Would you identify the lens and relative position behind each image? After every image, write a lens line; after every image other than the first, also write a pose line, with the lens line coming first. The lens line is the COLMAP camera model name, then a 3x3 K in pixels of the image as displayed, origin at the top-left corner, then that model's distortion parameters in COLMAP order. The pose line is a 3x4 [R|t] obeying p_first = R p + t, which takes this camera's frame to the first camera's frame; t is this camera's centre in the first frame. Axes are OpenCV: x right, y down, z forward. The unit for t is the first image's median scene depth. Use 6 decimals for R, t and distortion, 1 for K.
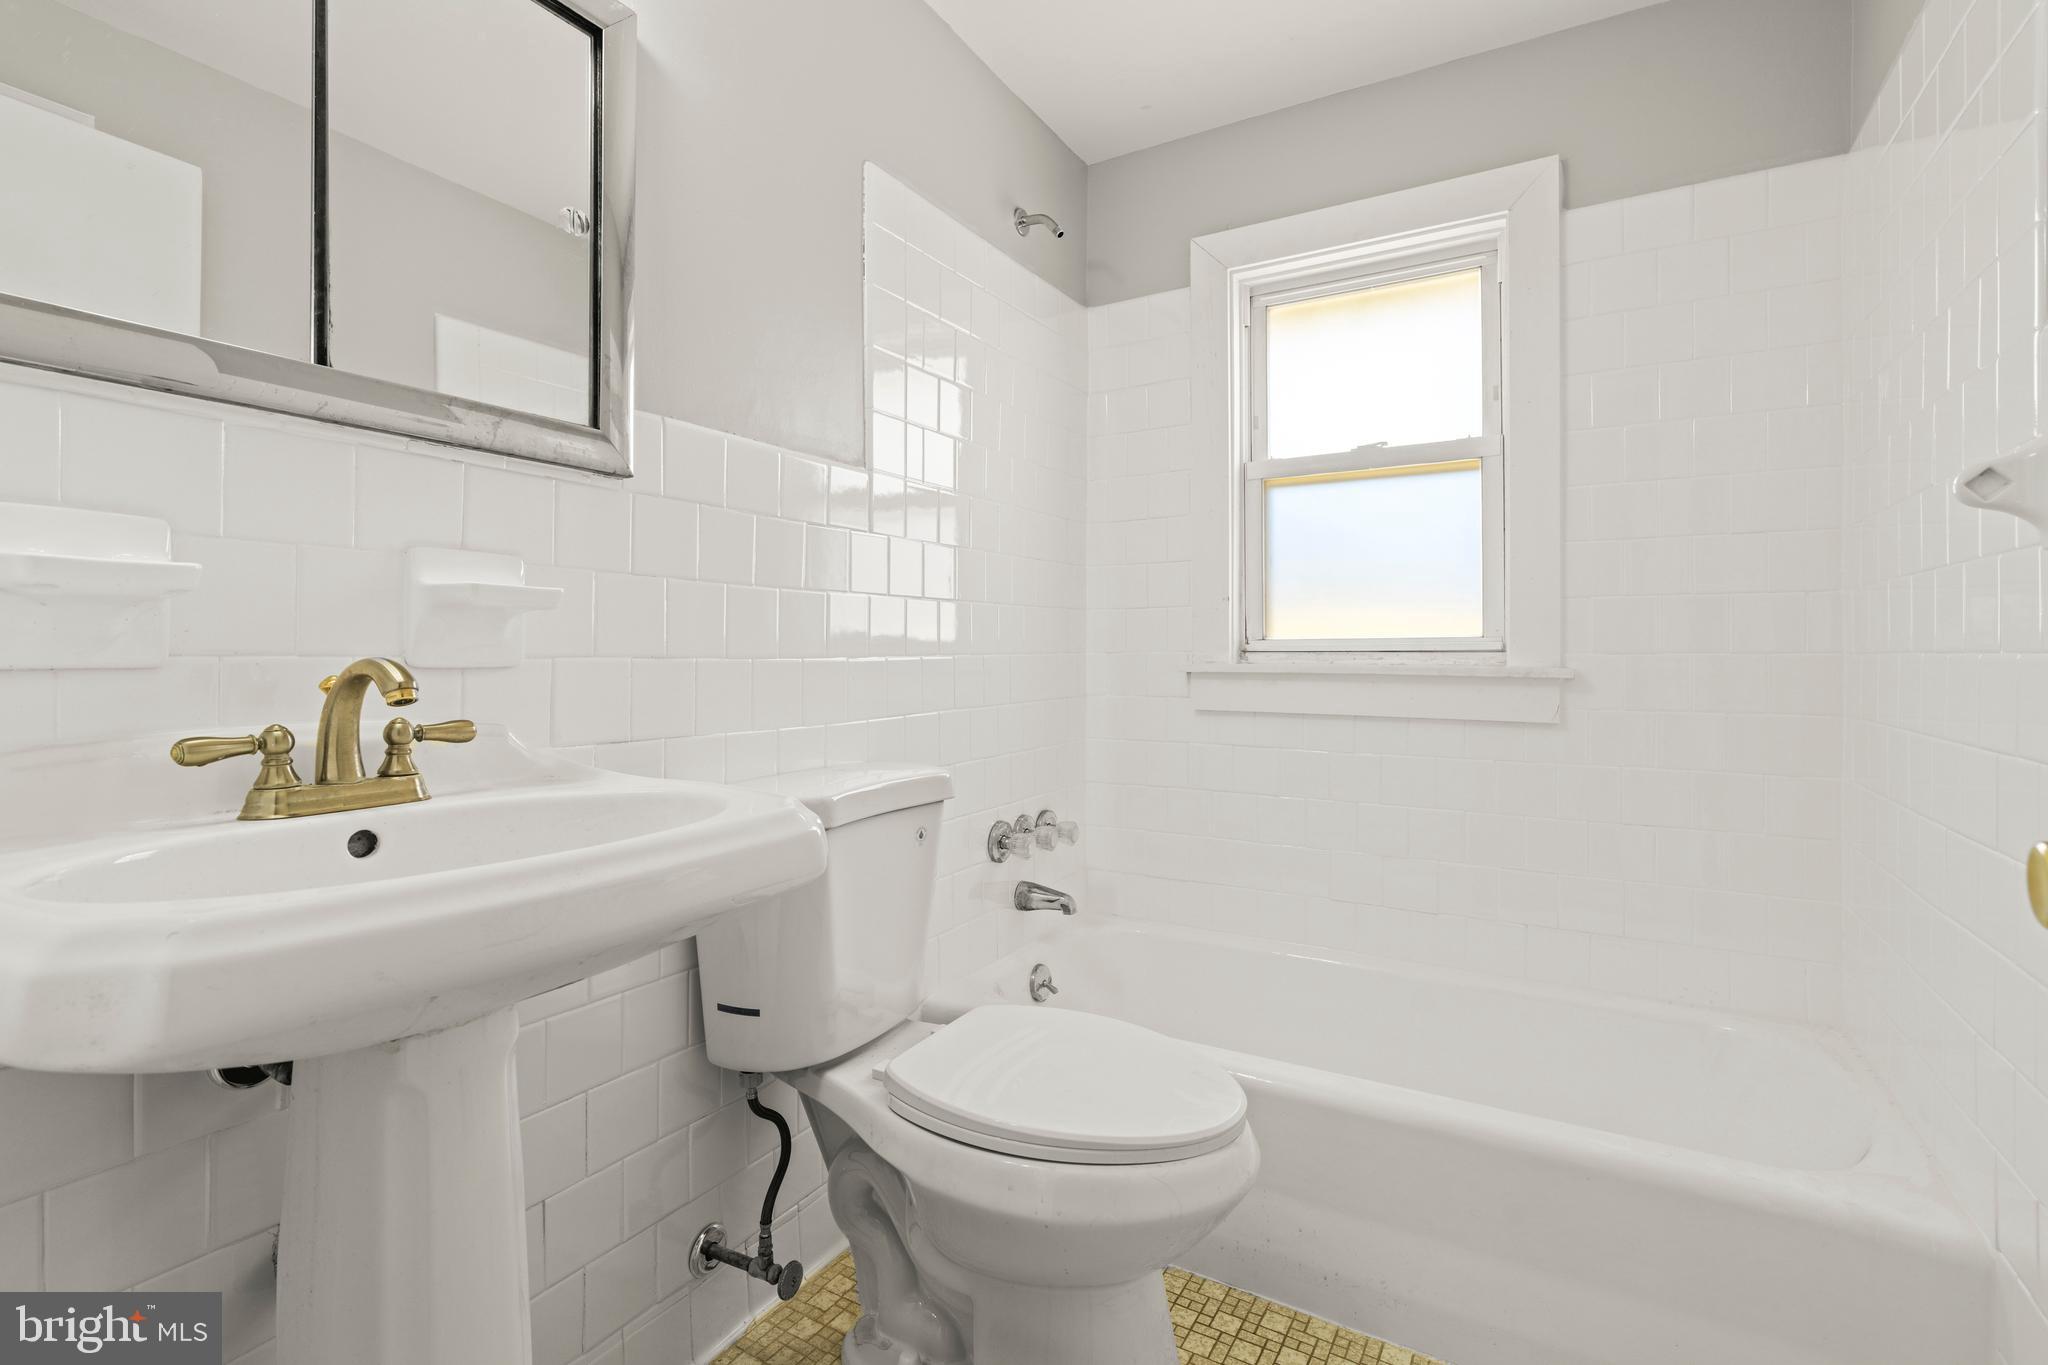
lens RADIAL K [[967.1, 0, 1017.9], [0, 967.1, 638.3], [0, 0, 1]] dist [-0.005273, -0.000034]
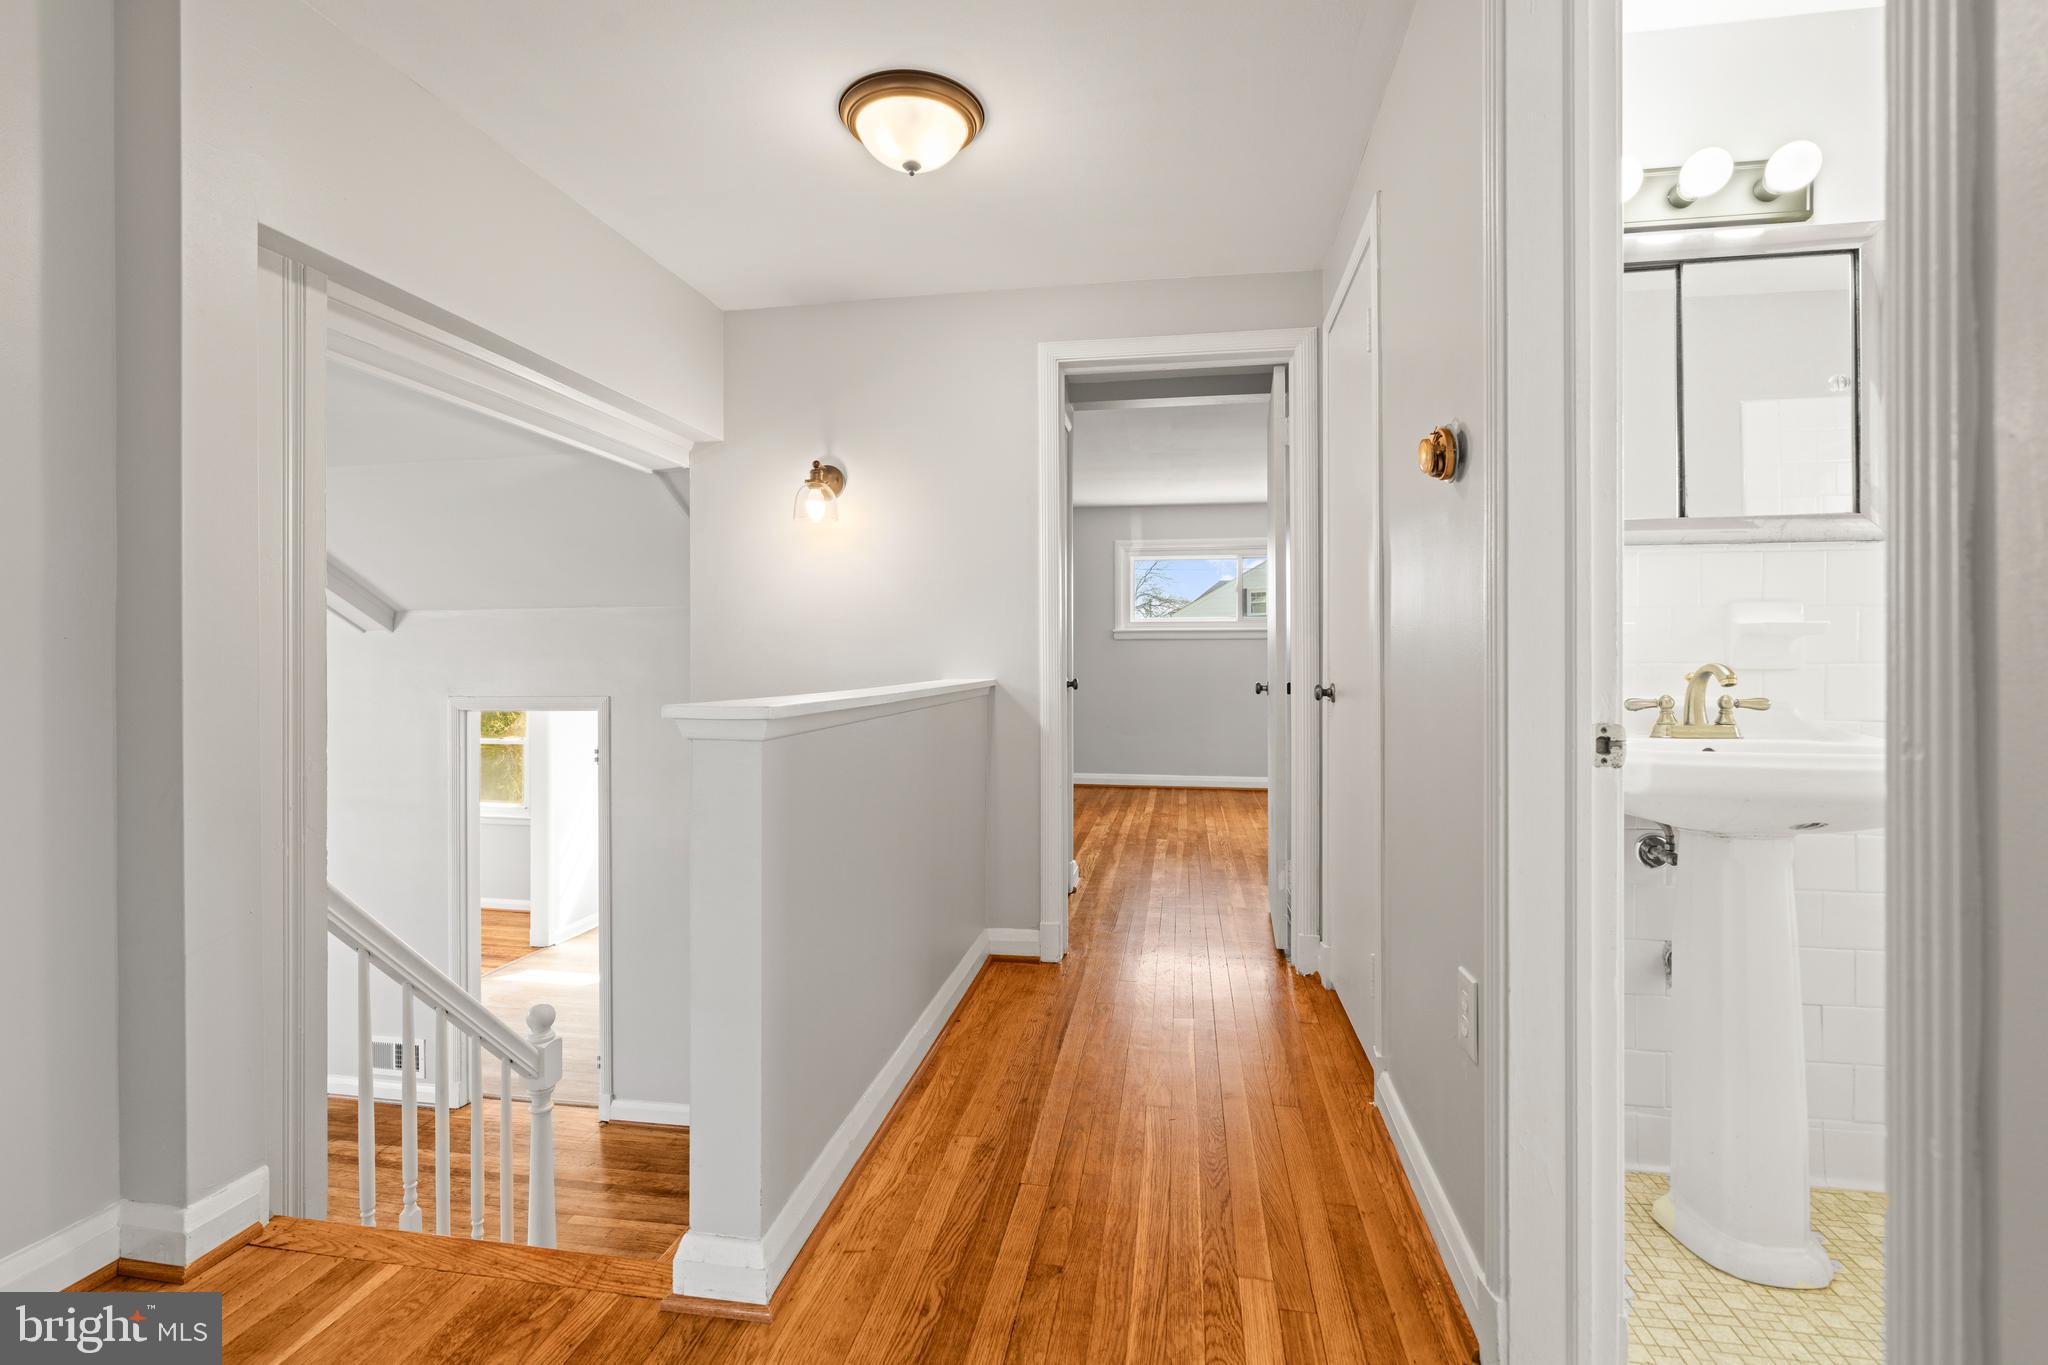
lens RADIAL K [[961.6, 0, 1020.8], [0, 961.6, 675.2], [0, 0, 1]] dist [-0.003094, 0.000394]
pose [[0.374121, 0.003270, -0.927374, 0.612314], [0.016413, 0.999814, 0.010147, 0.001147], [0.927235, -0.019017, 0.373998, -1.026395]]
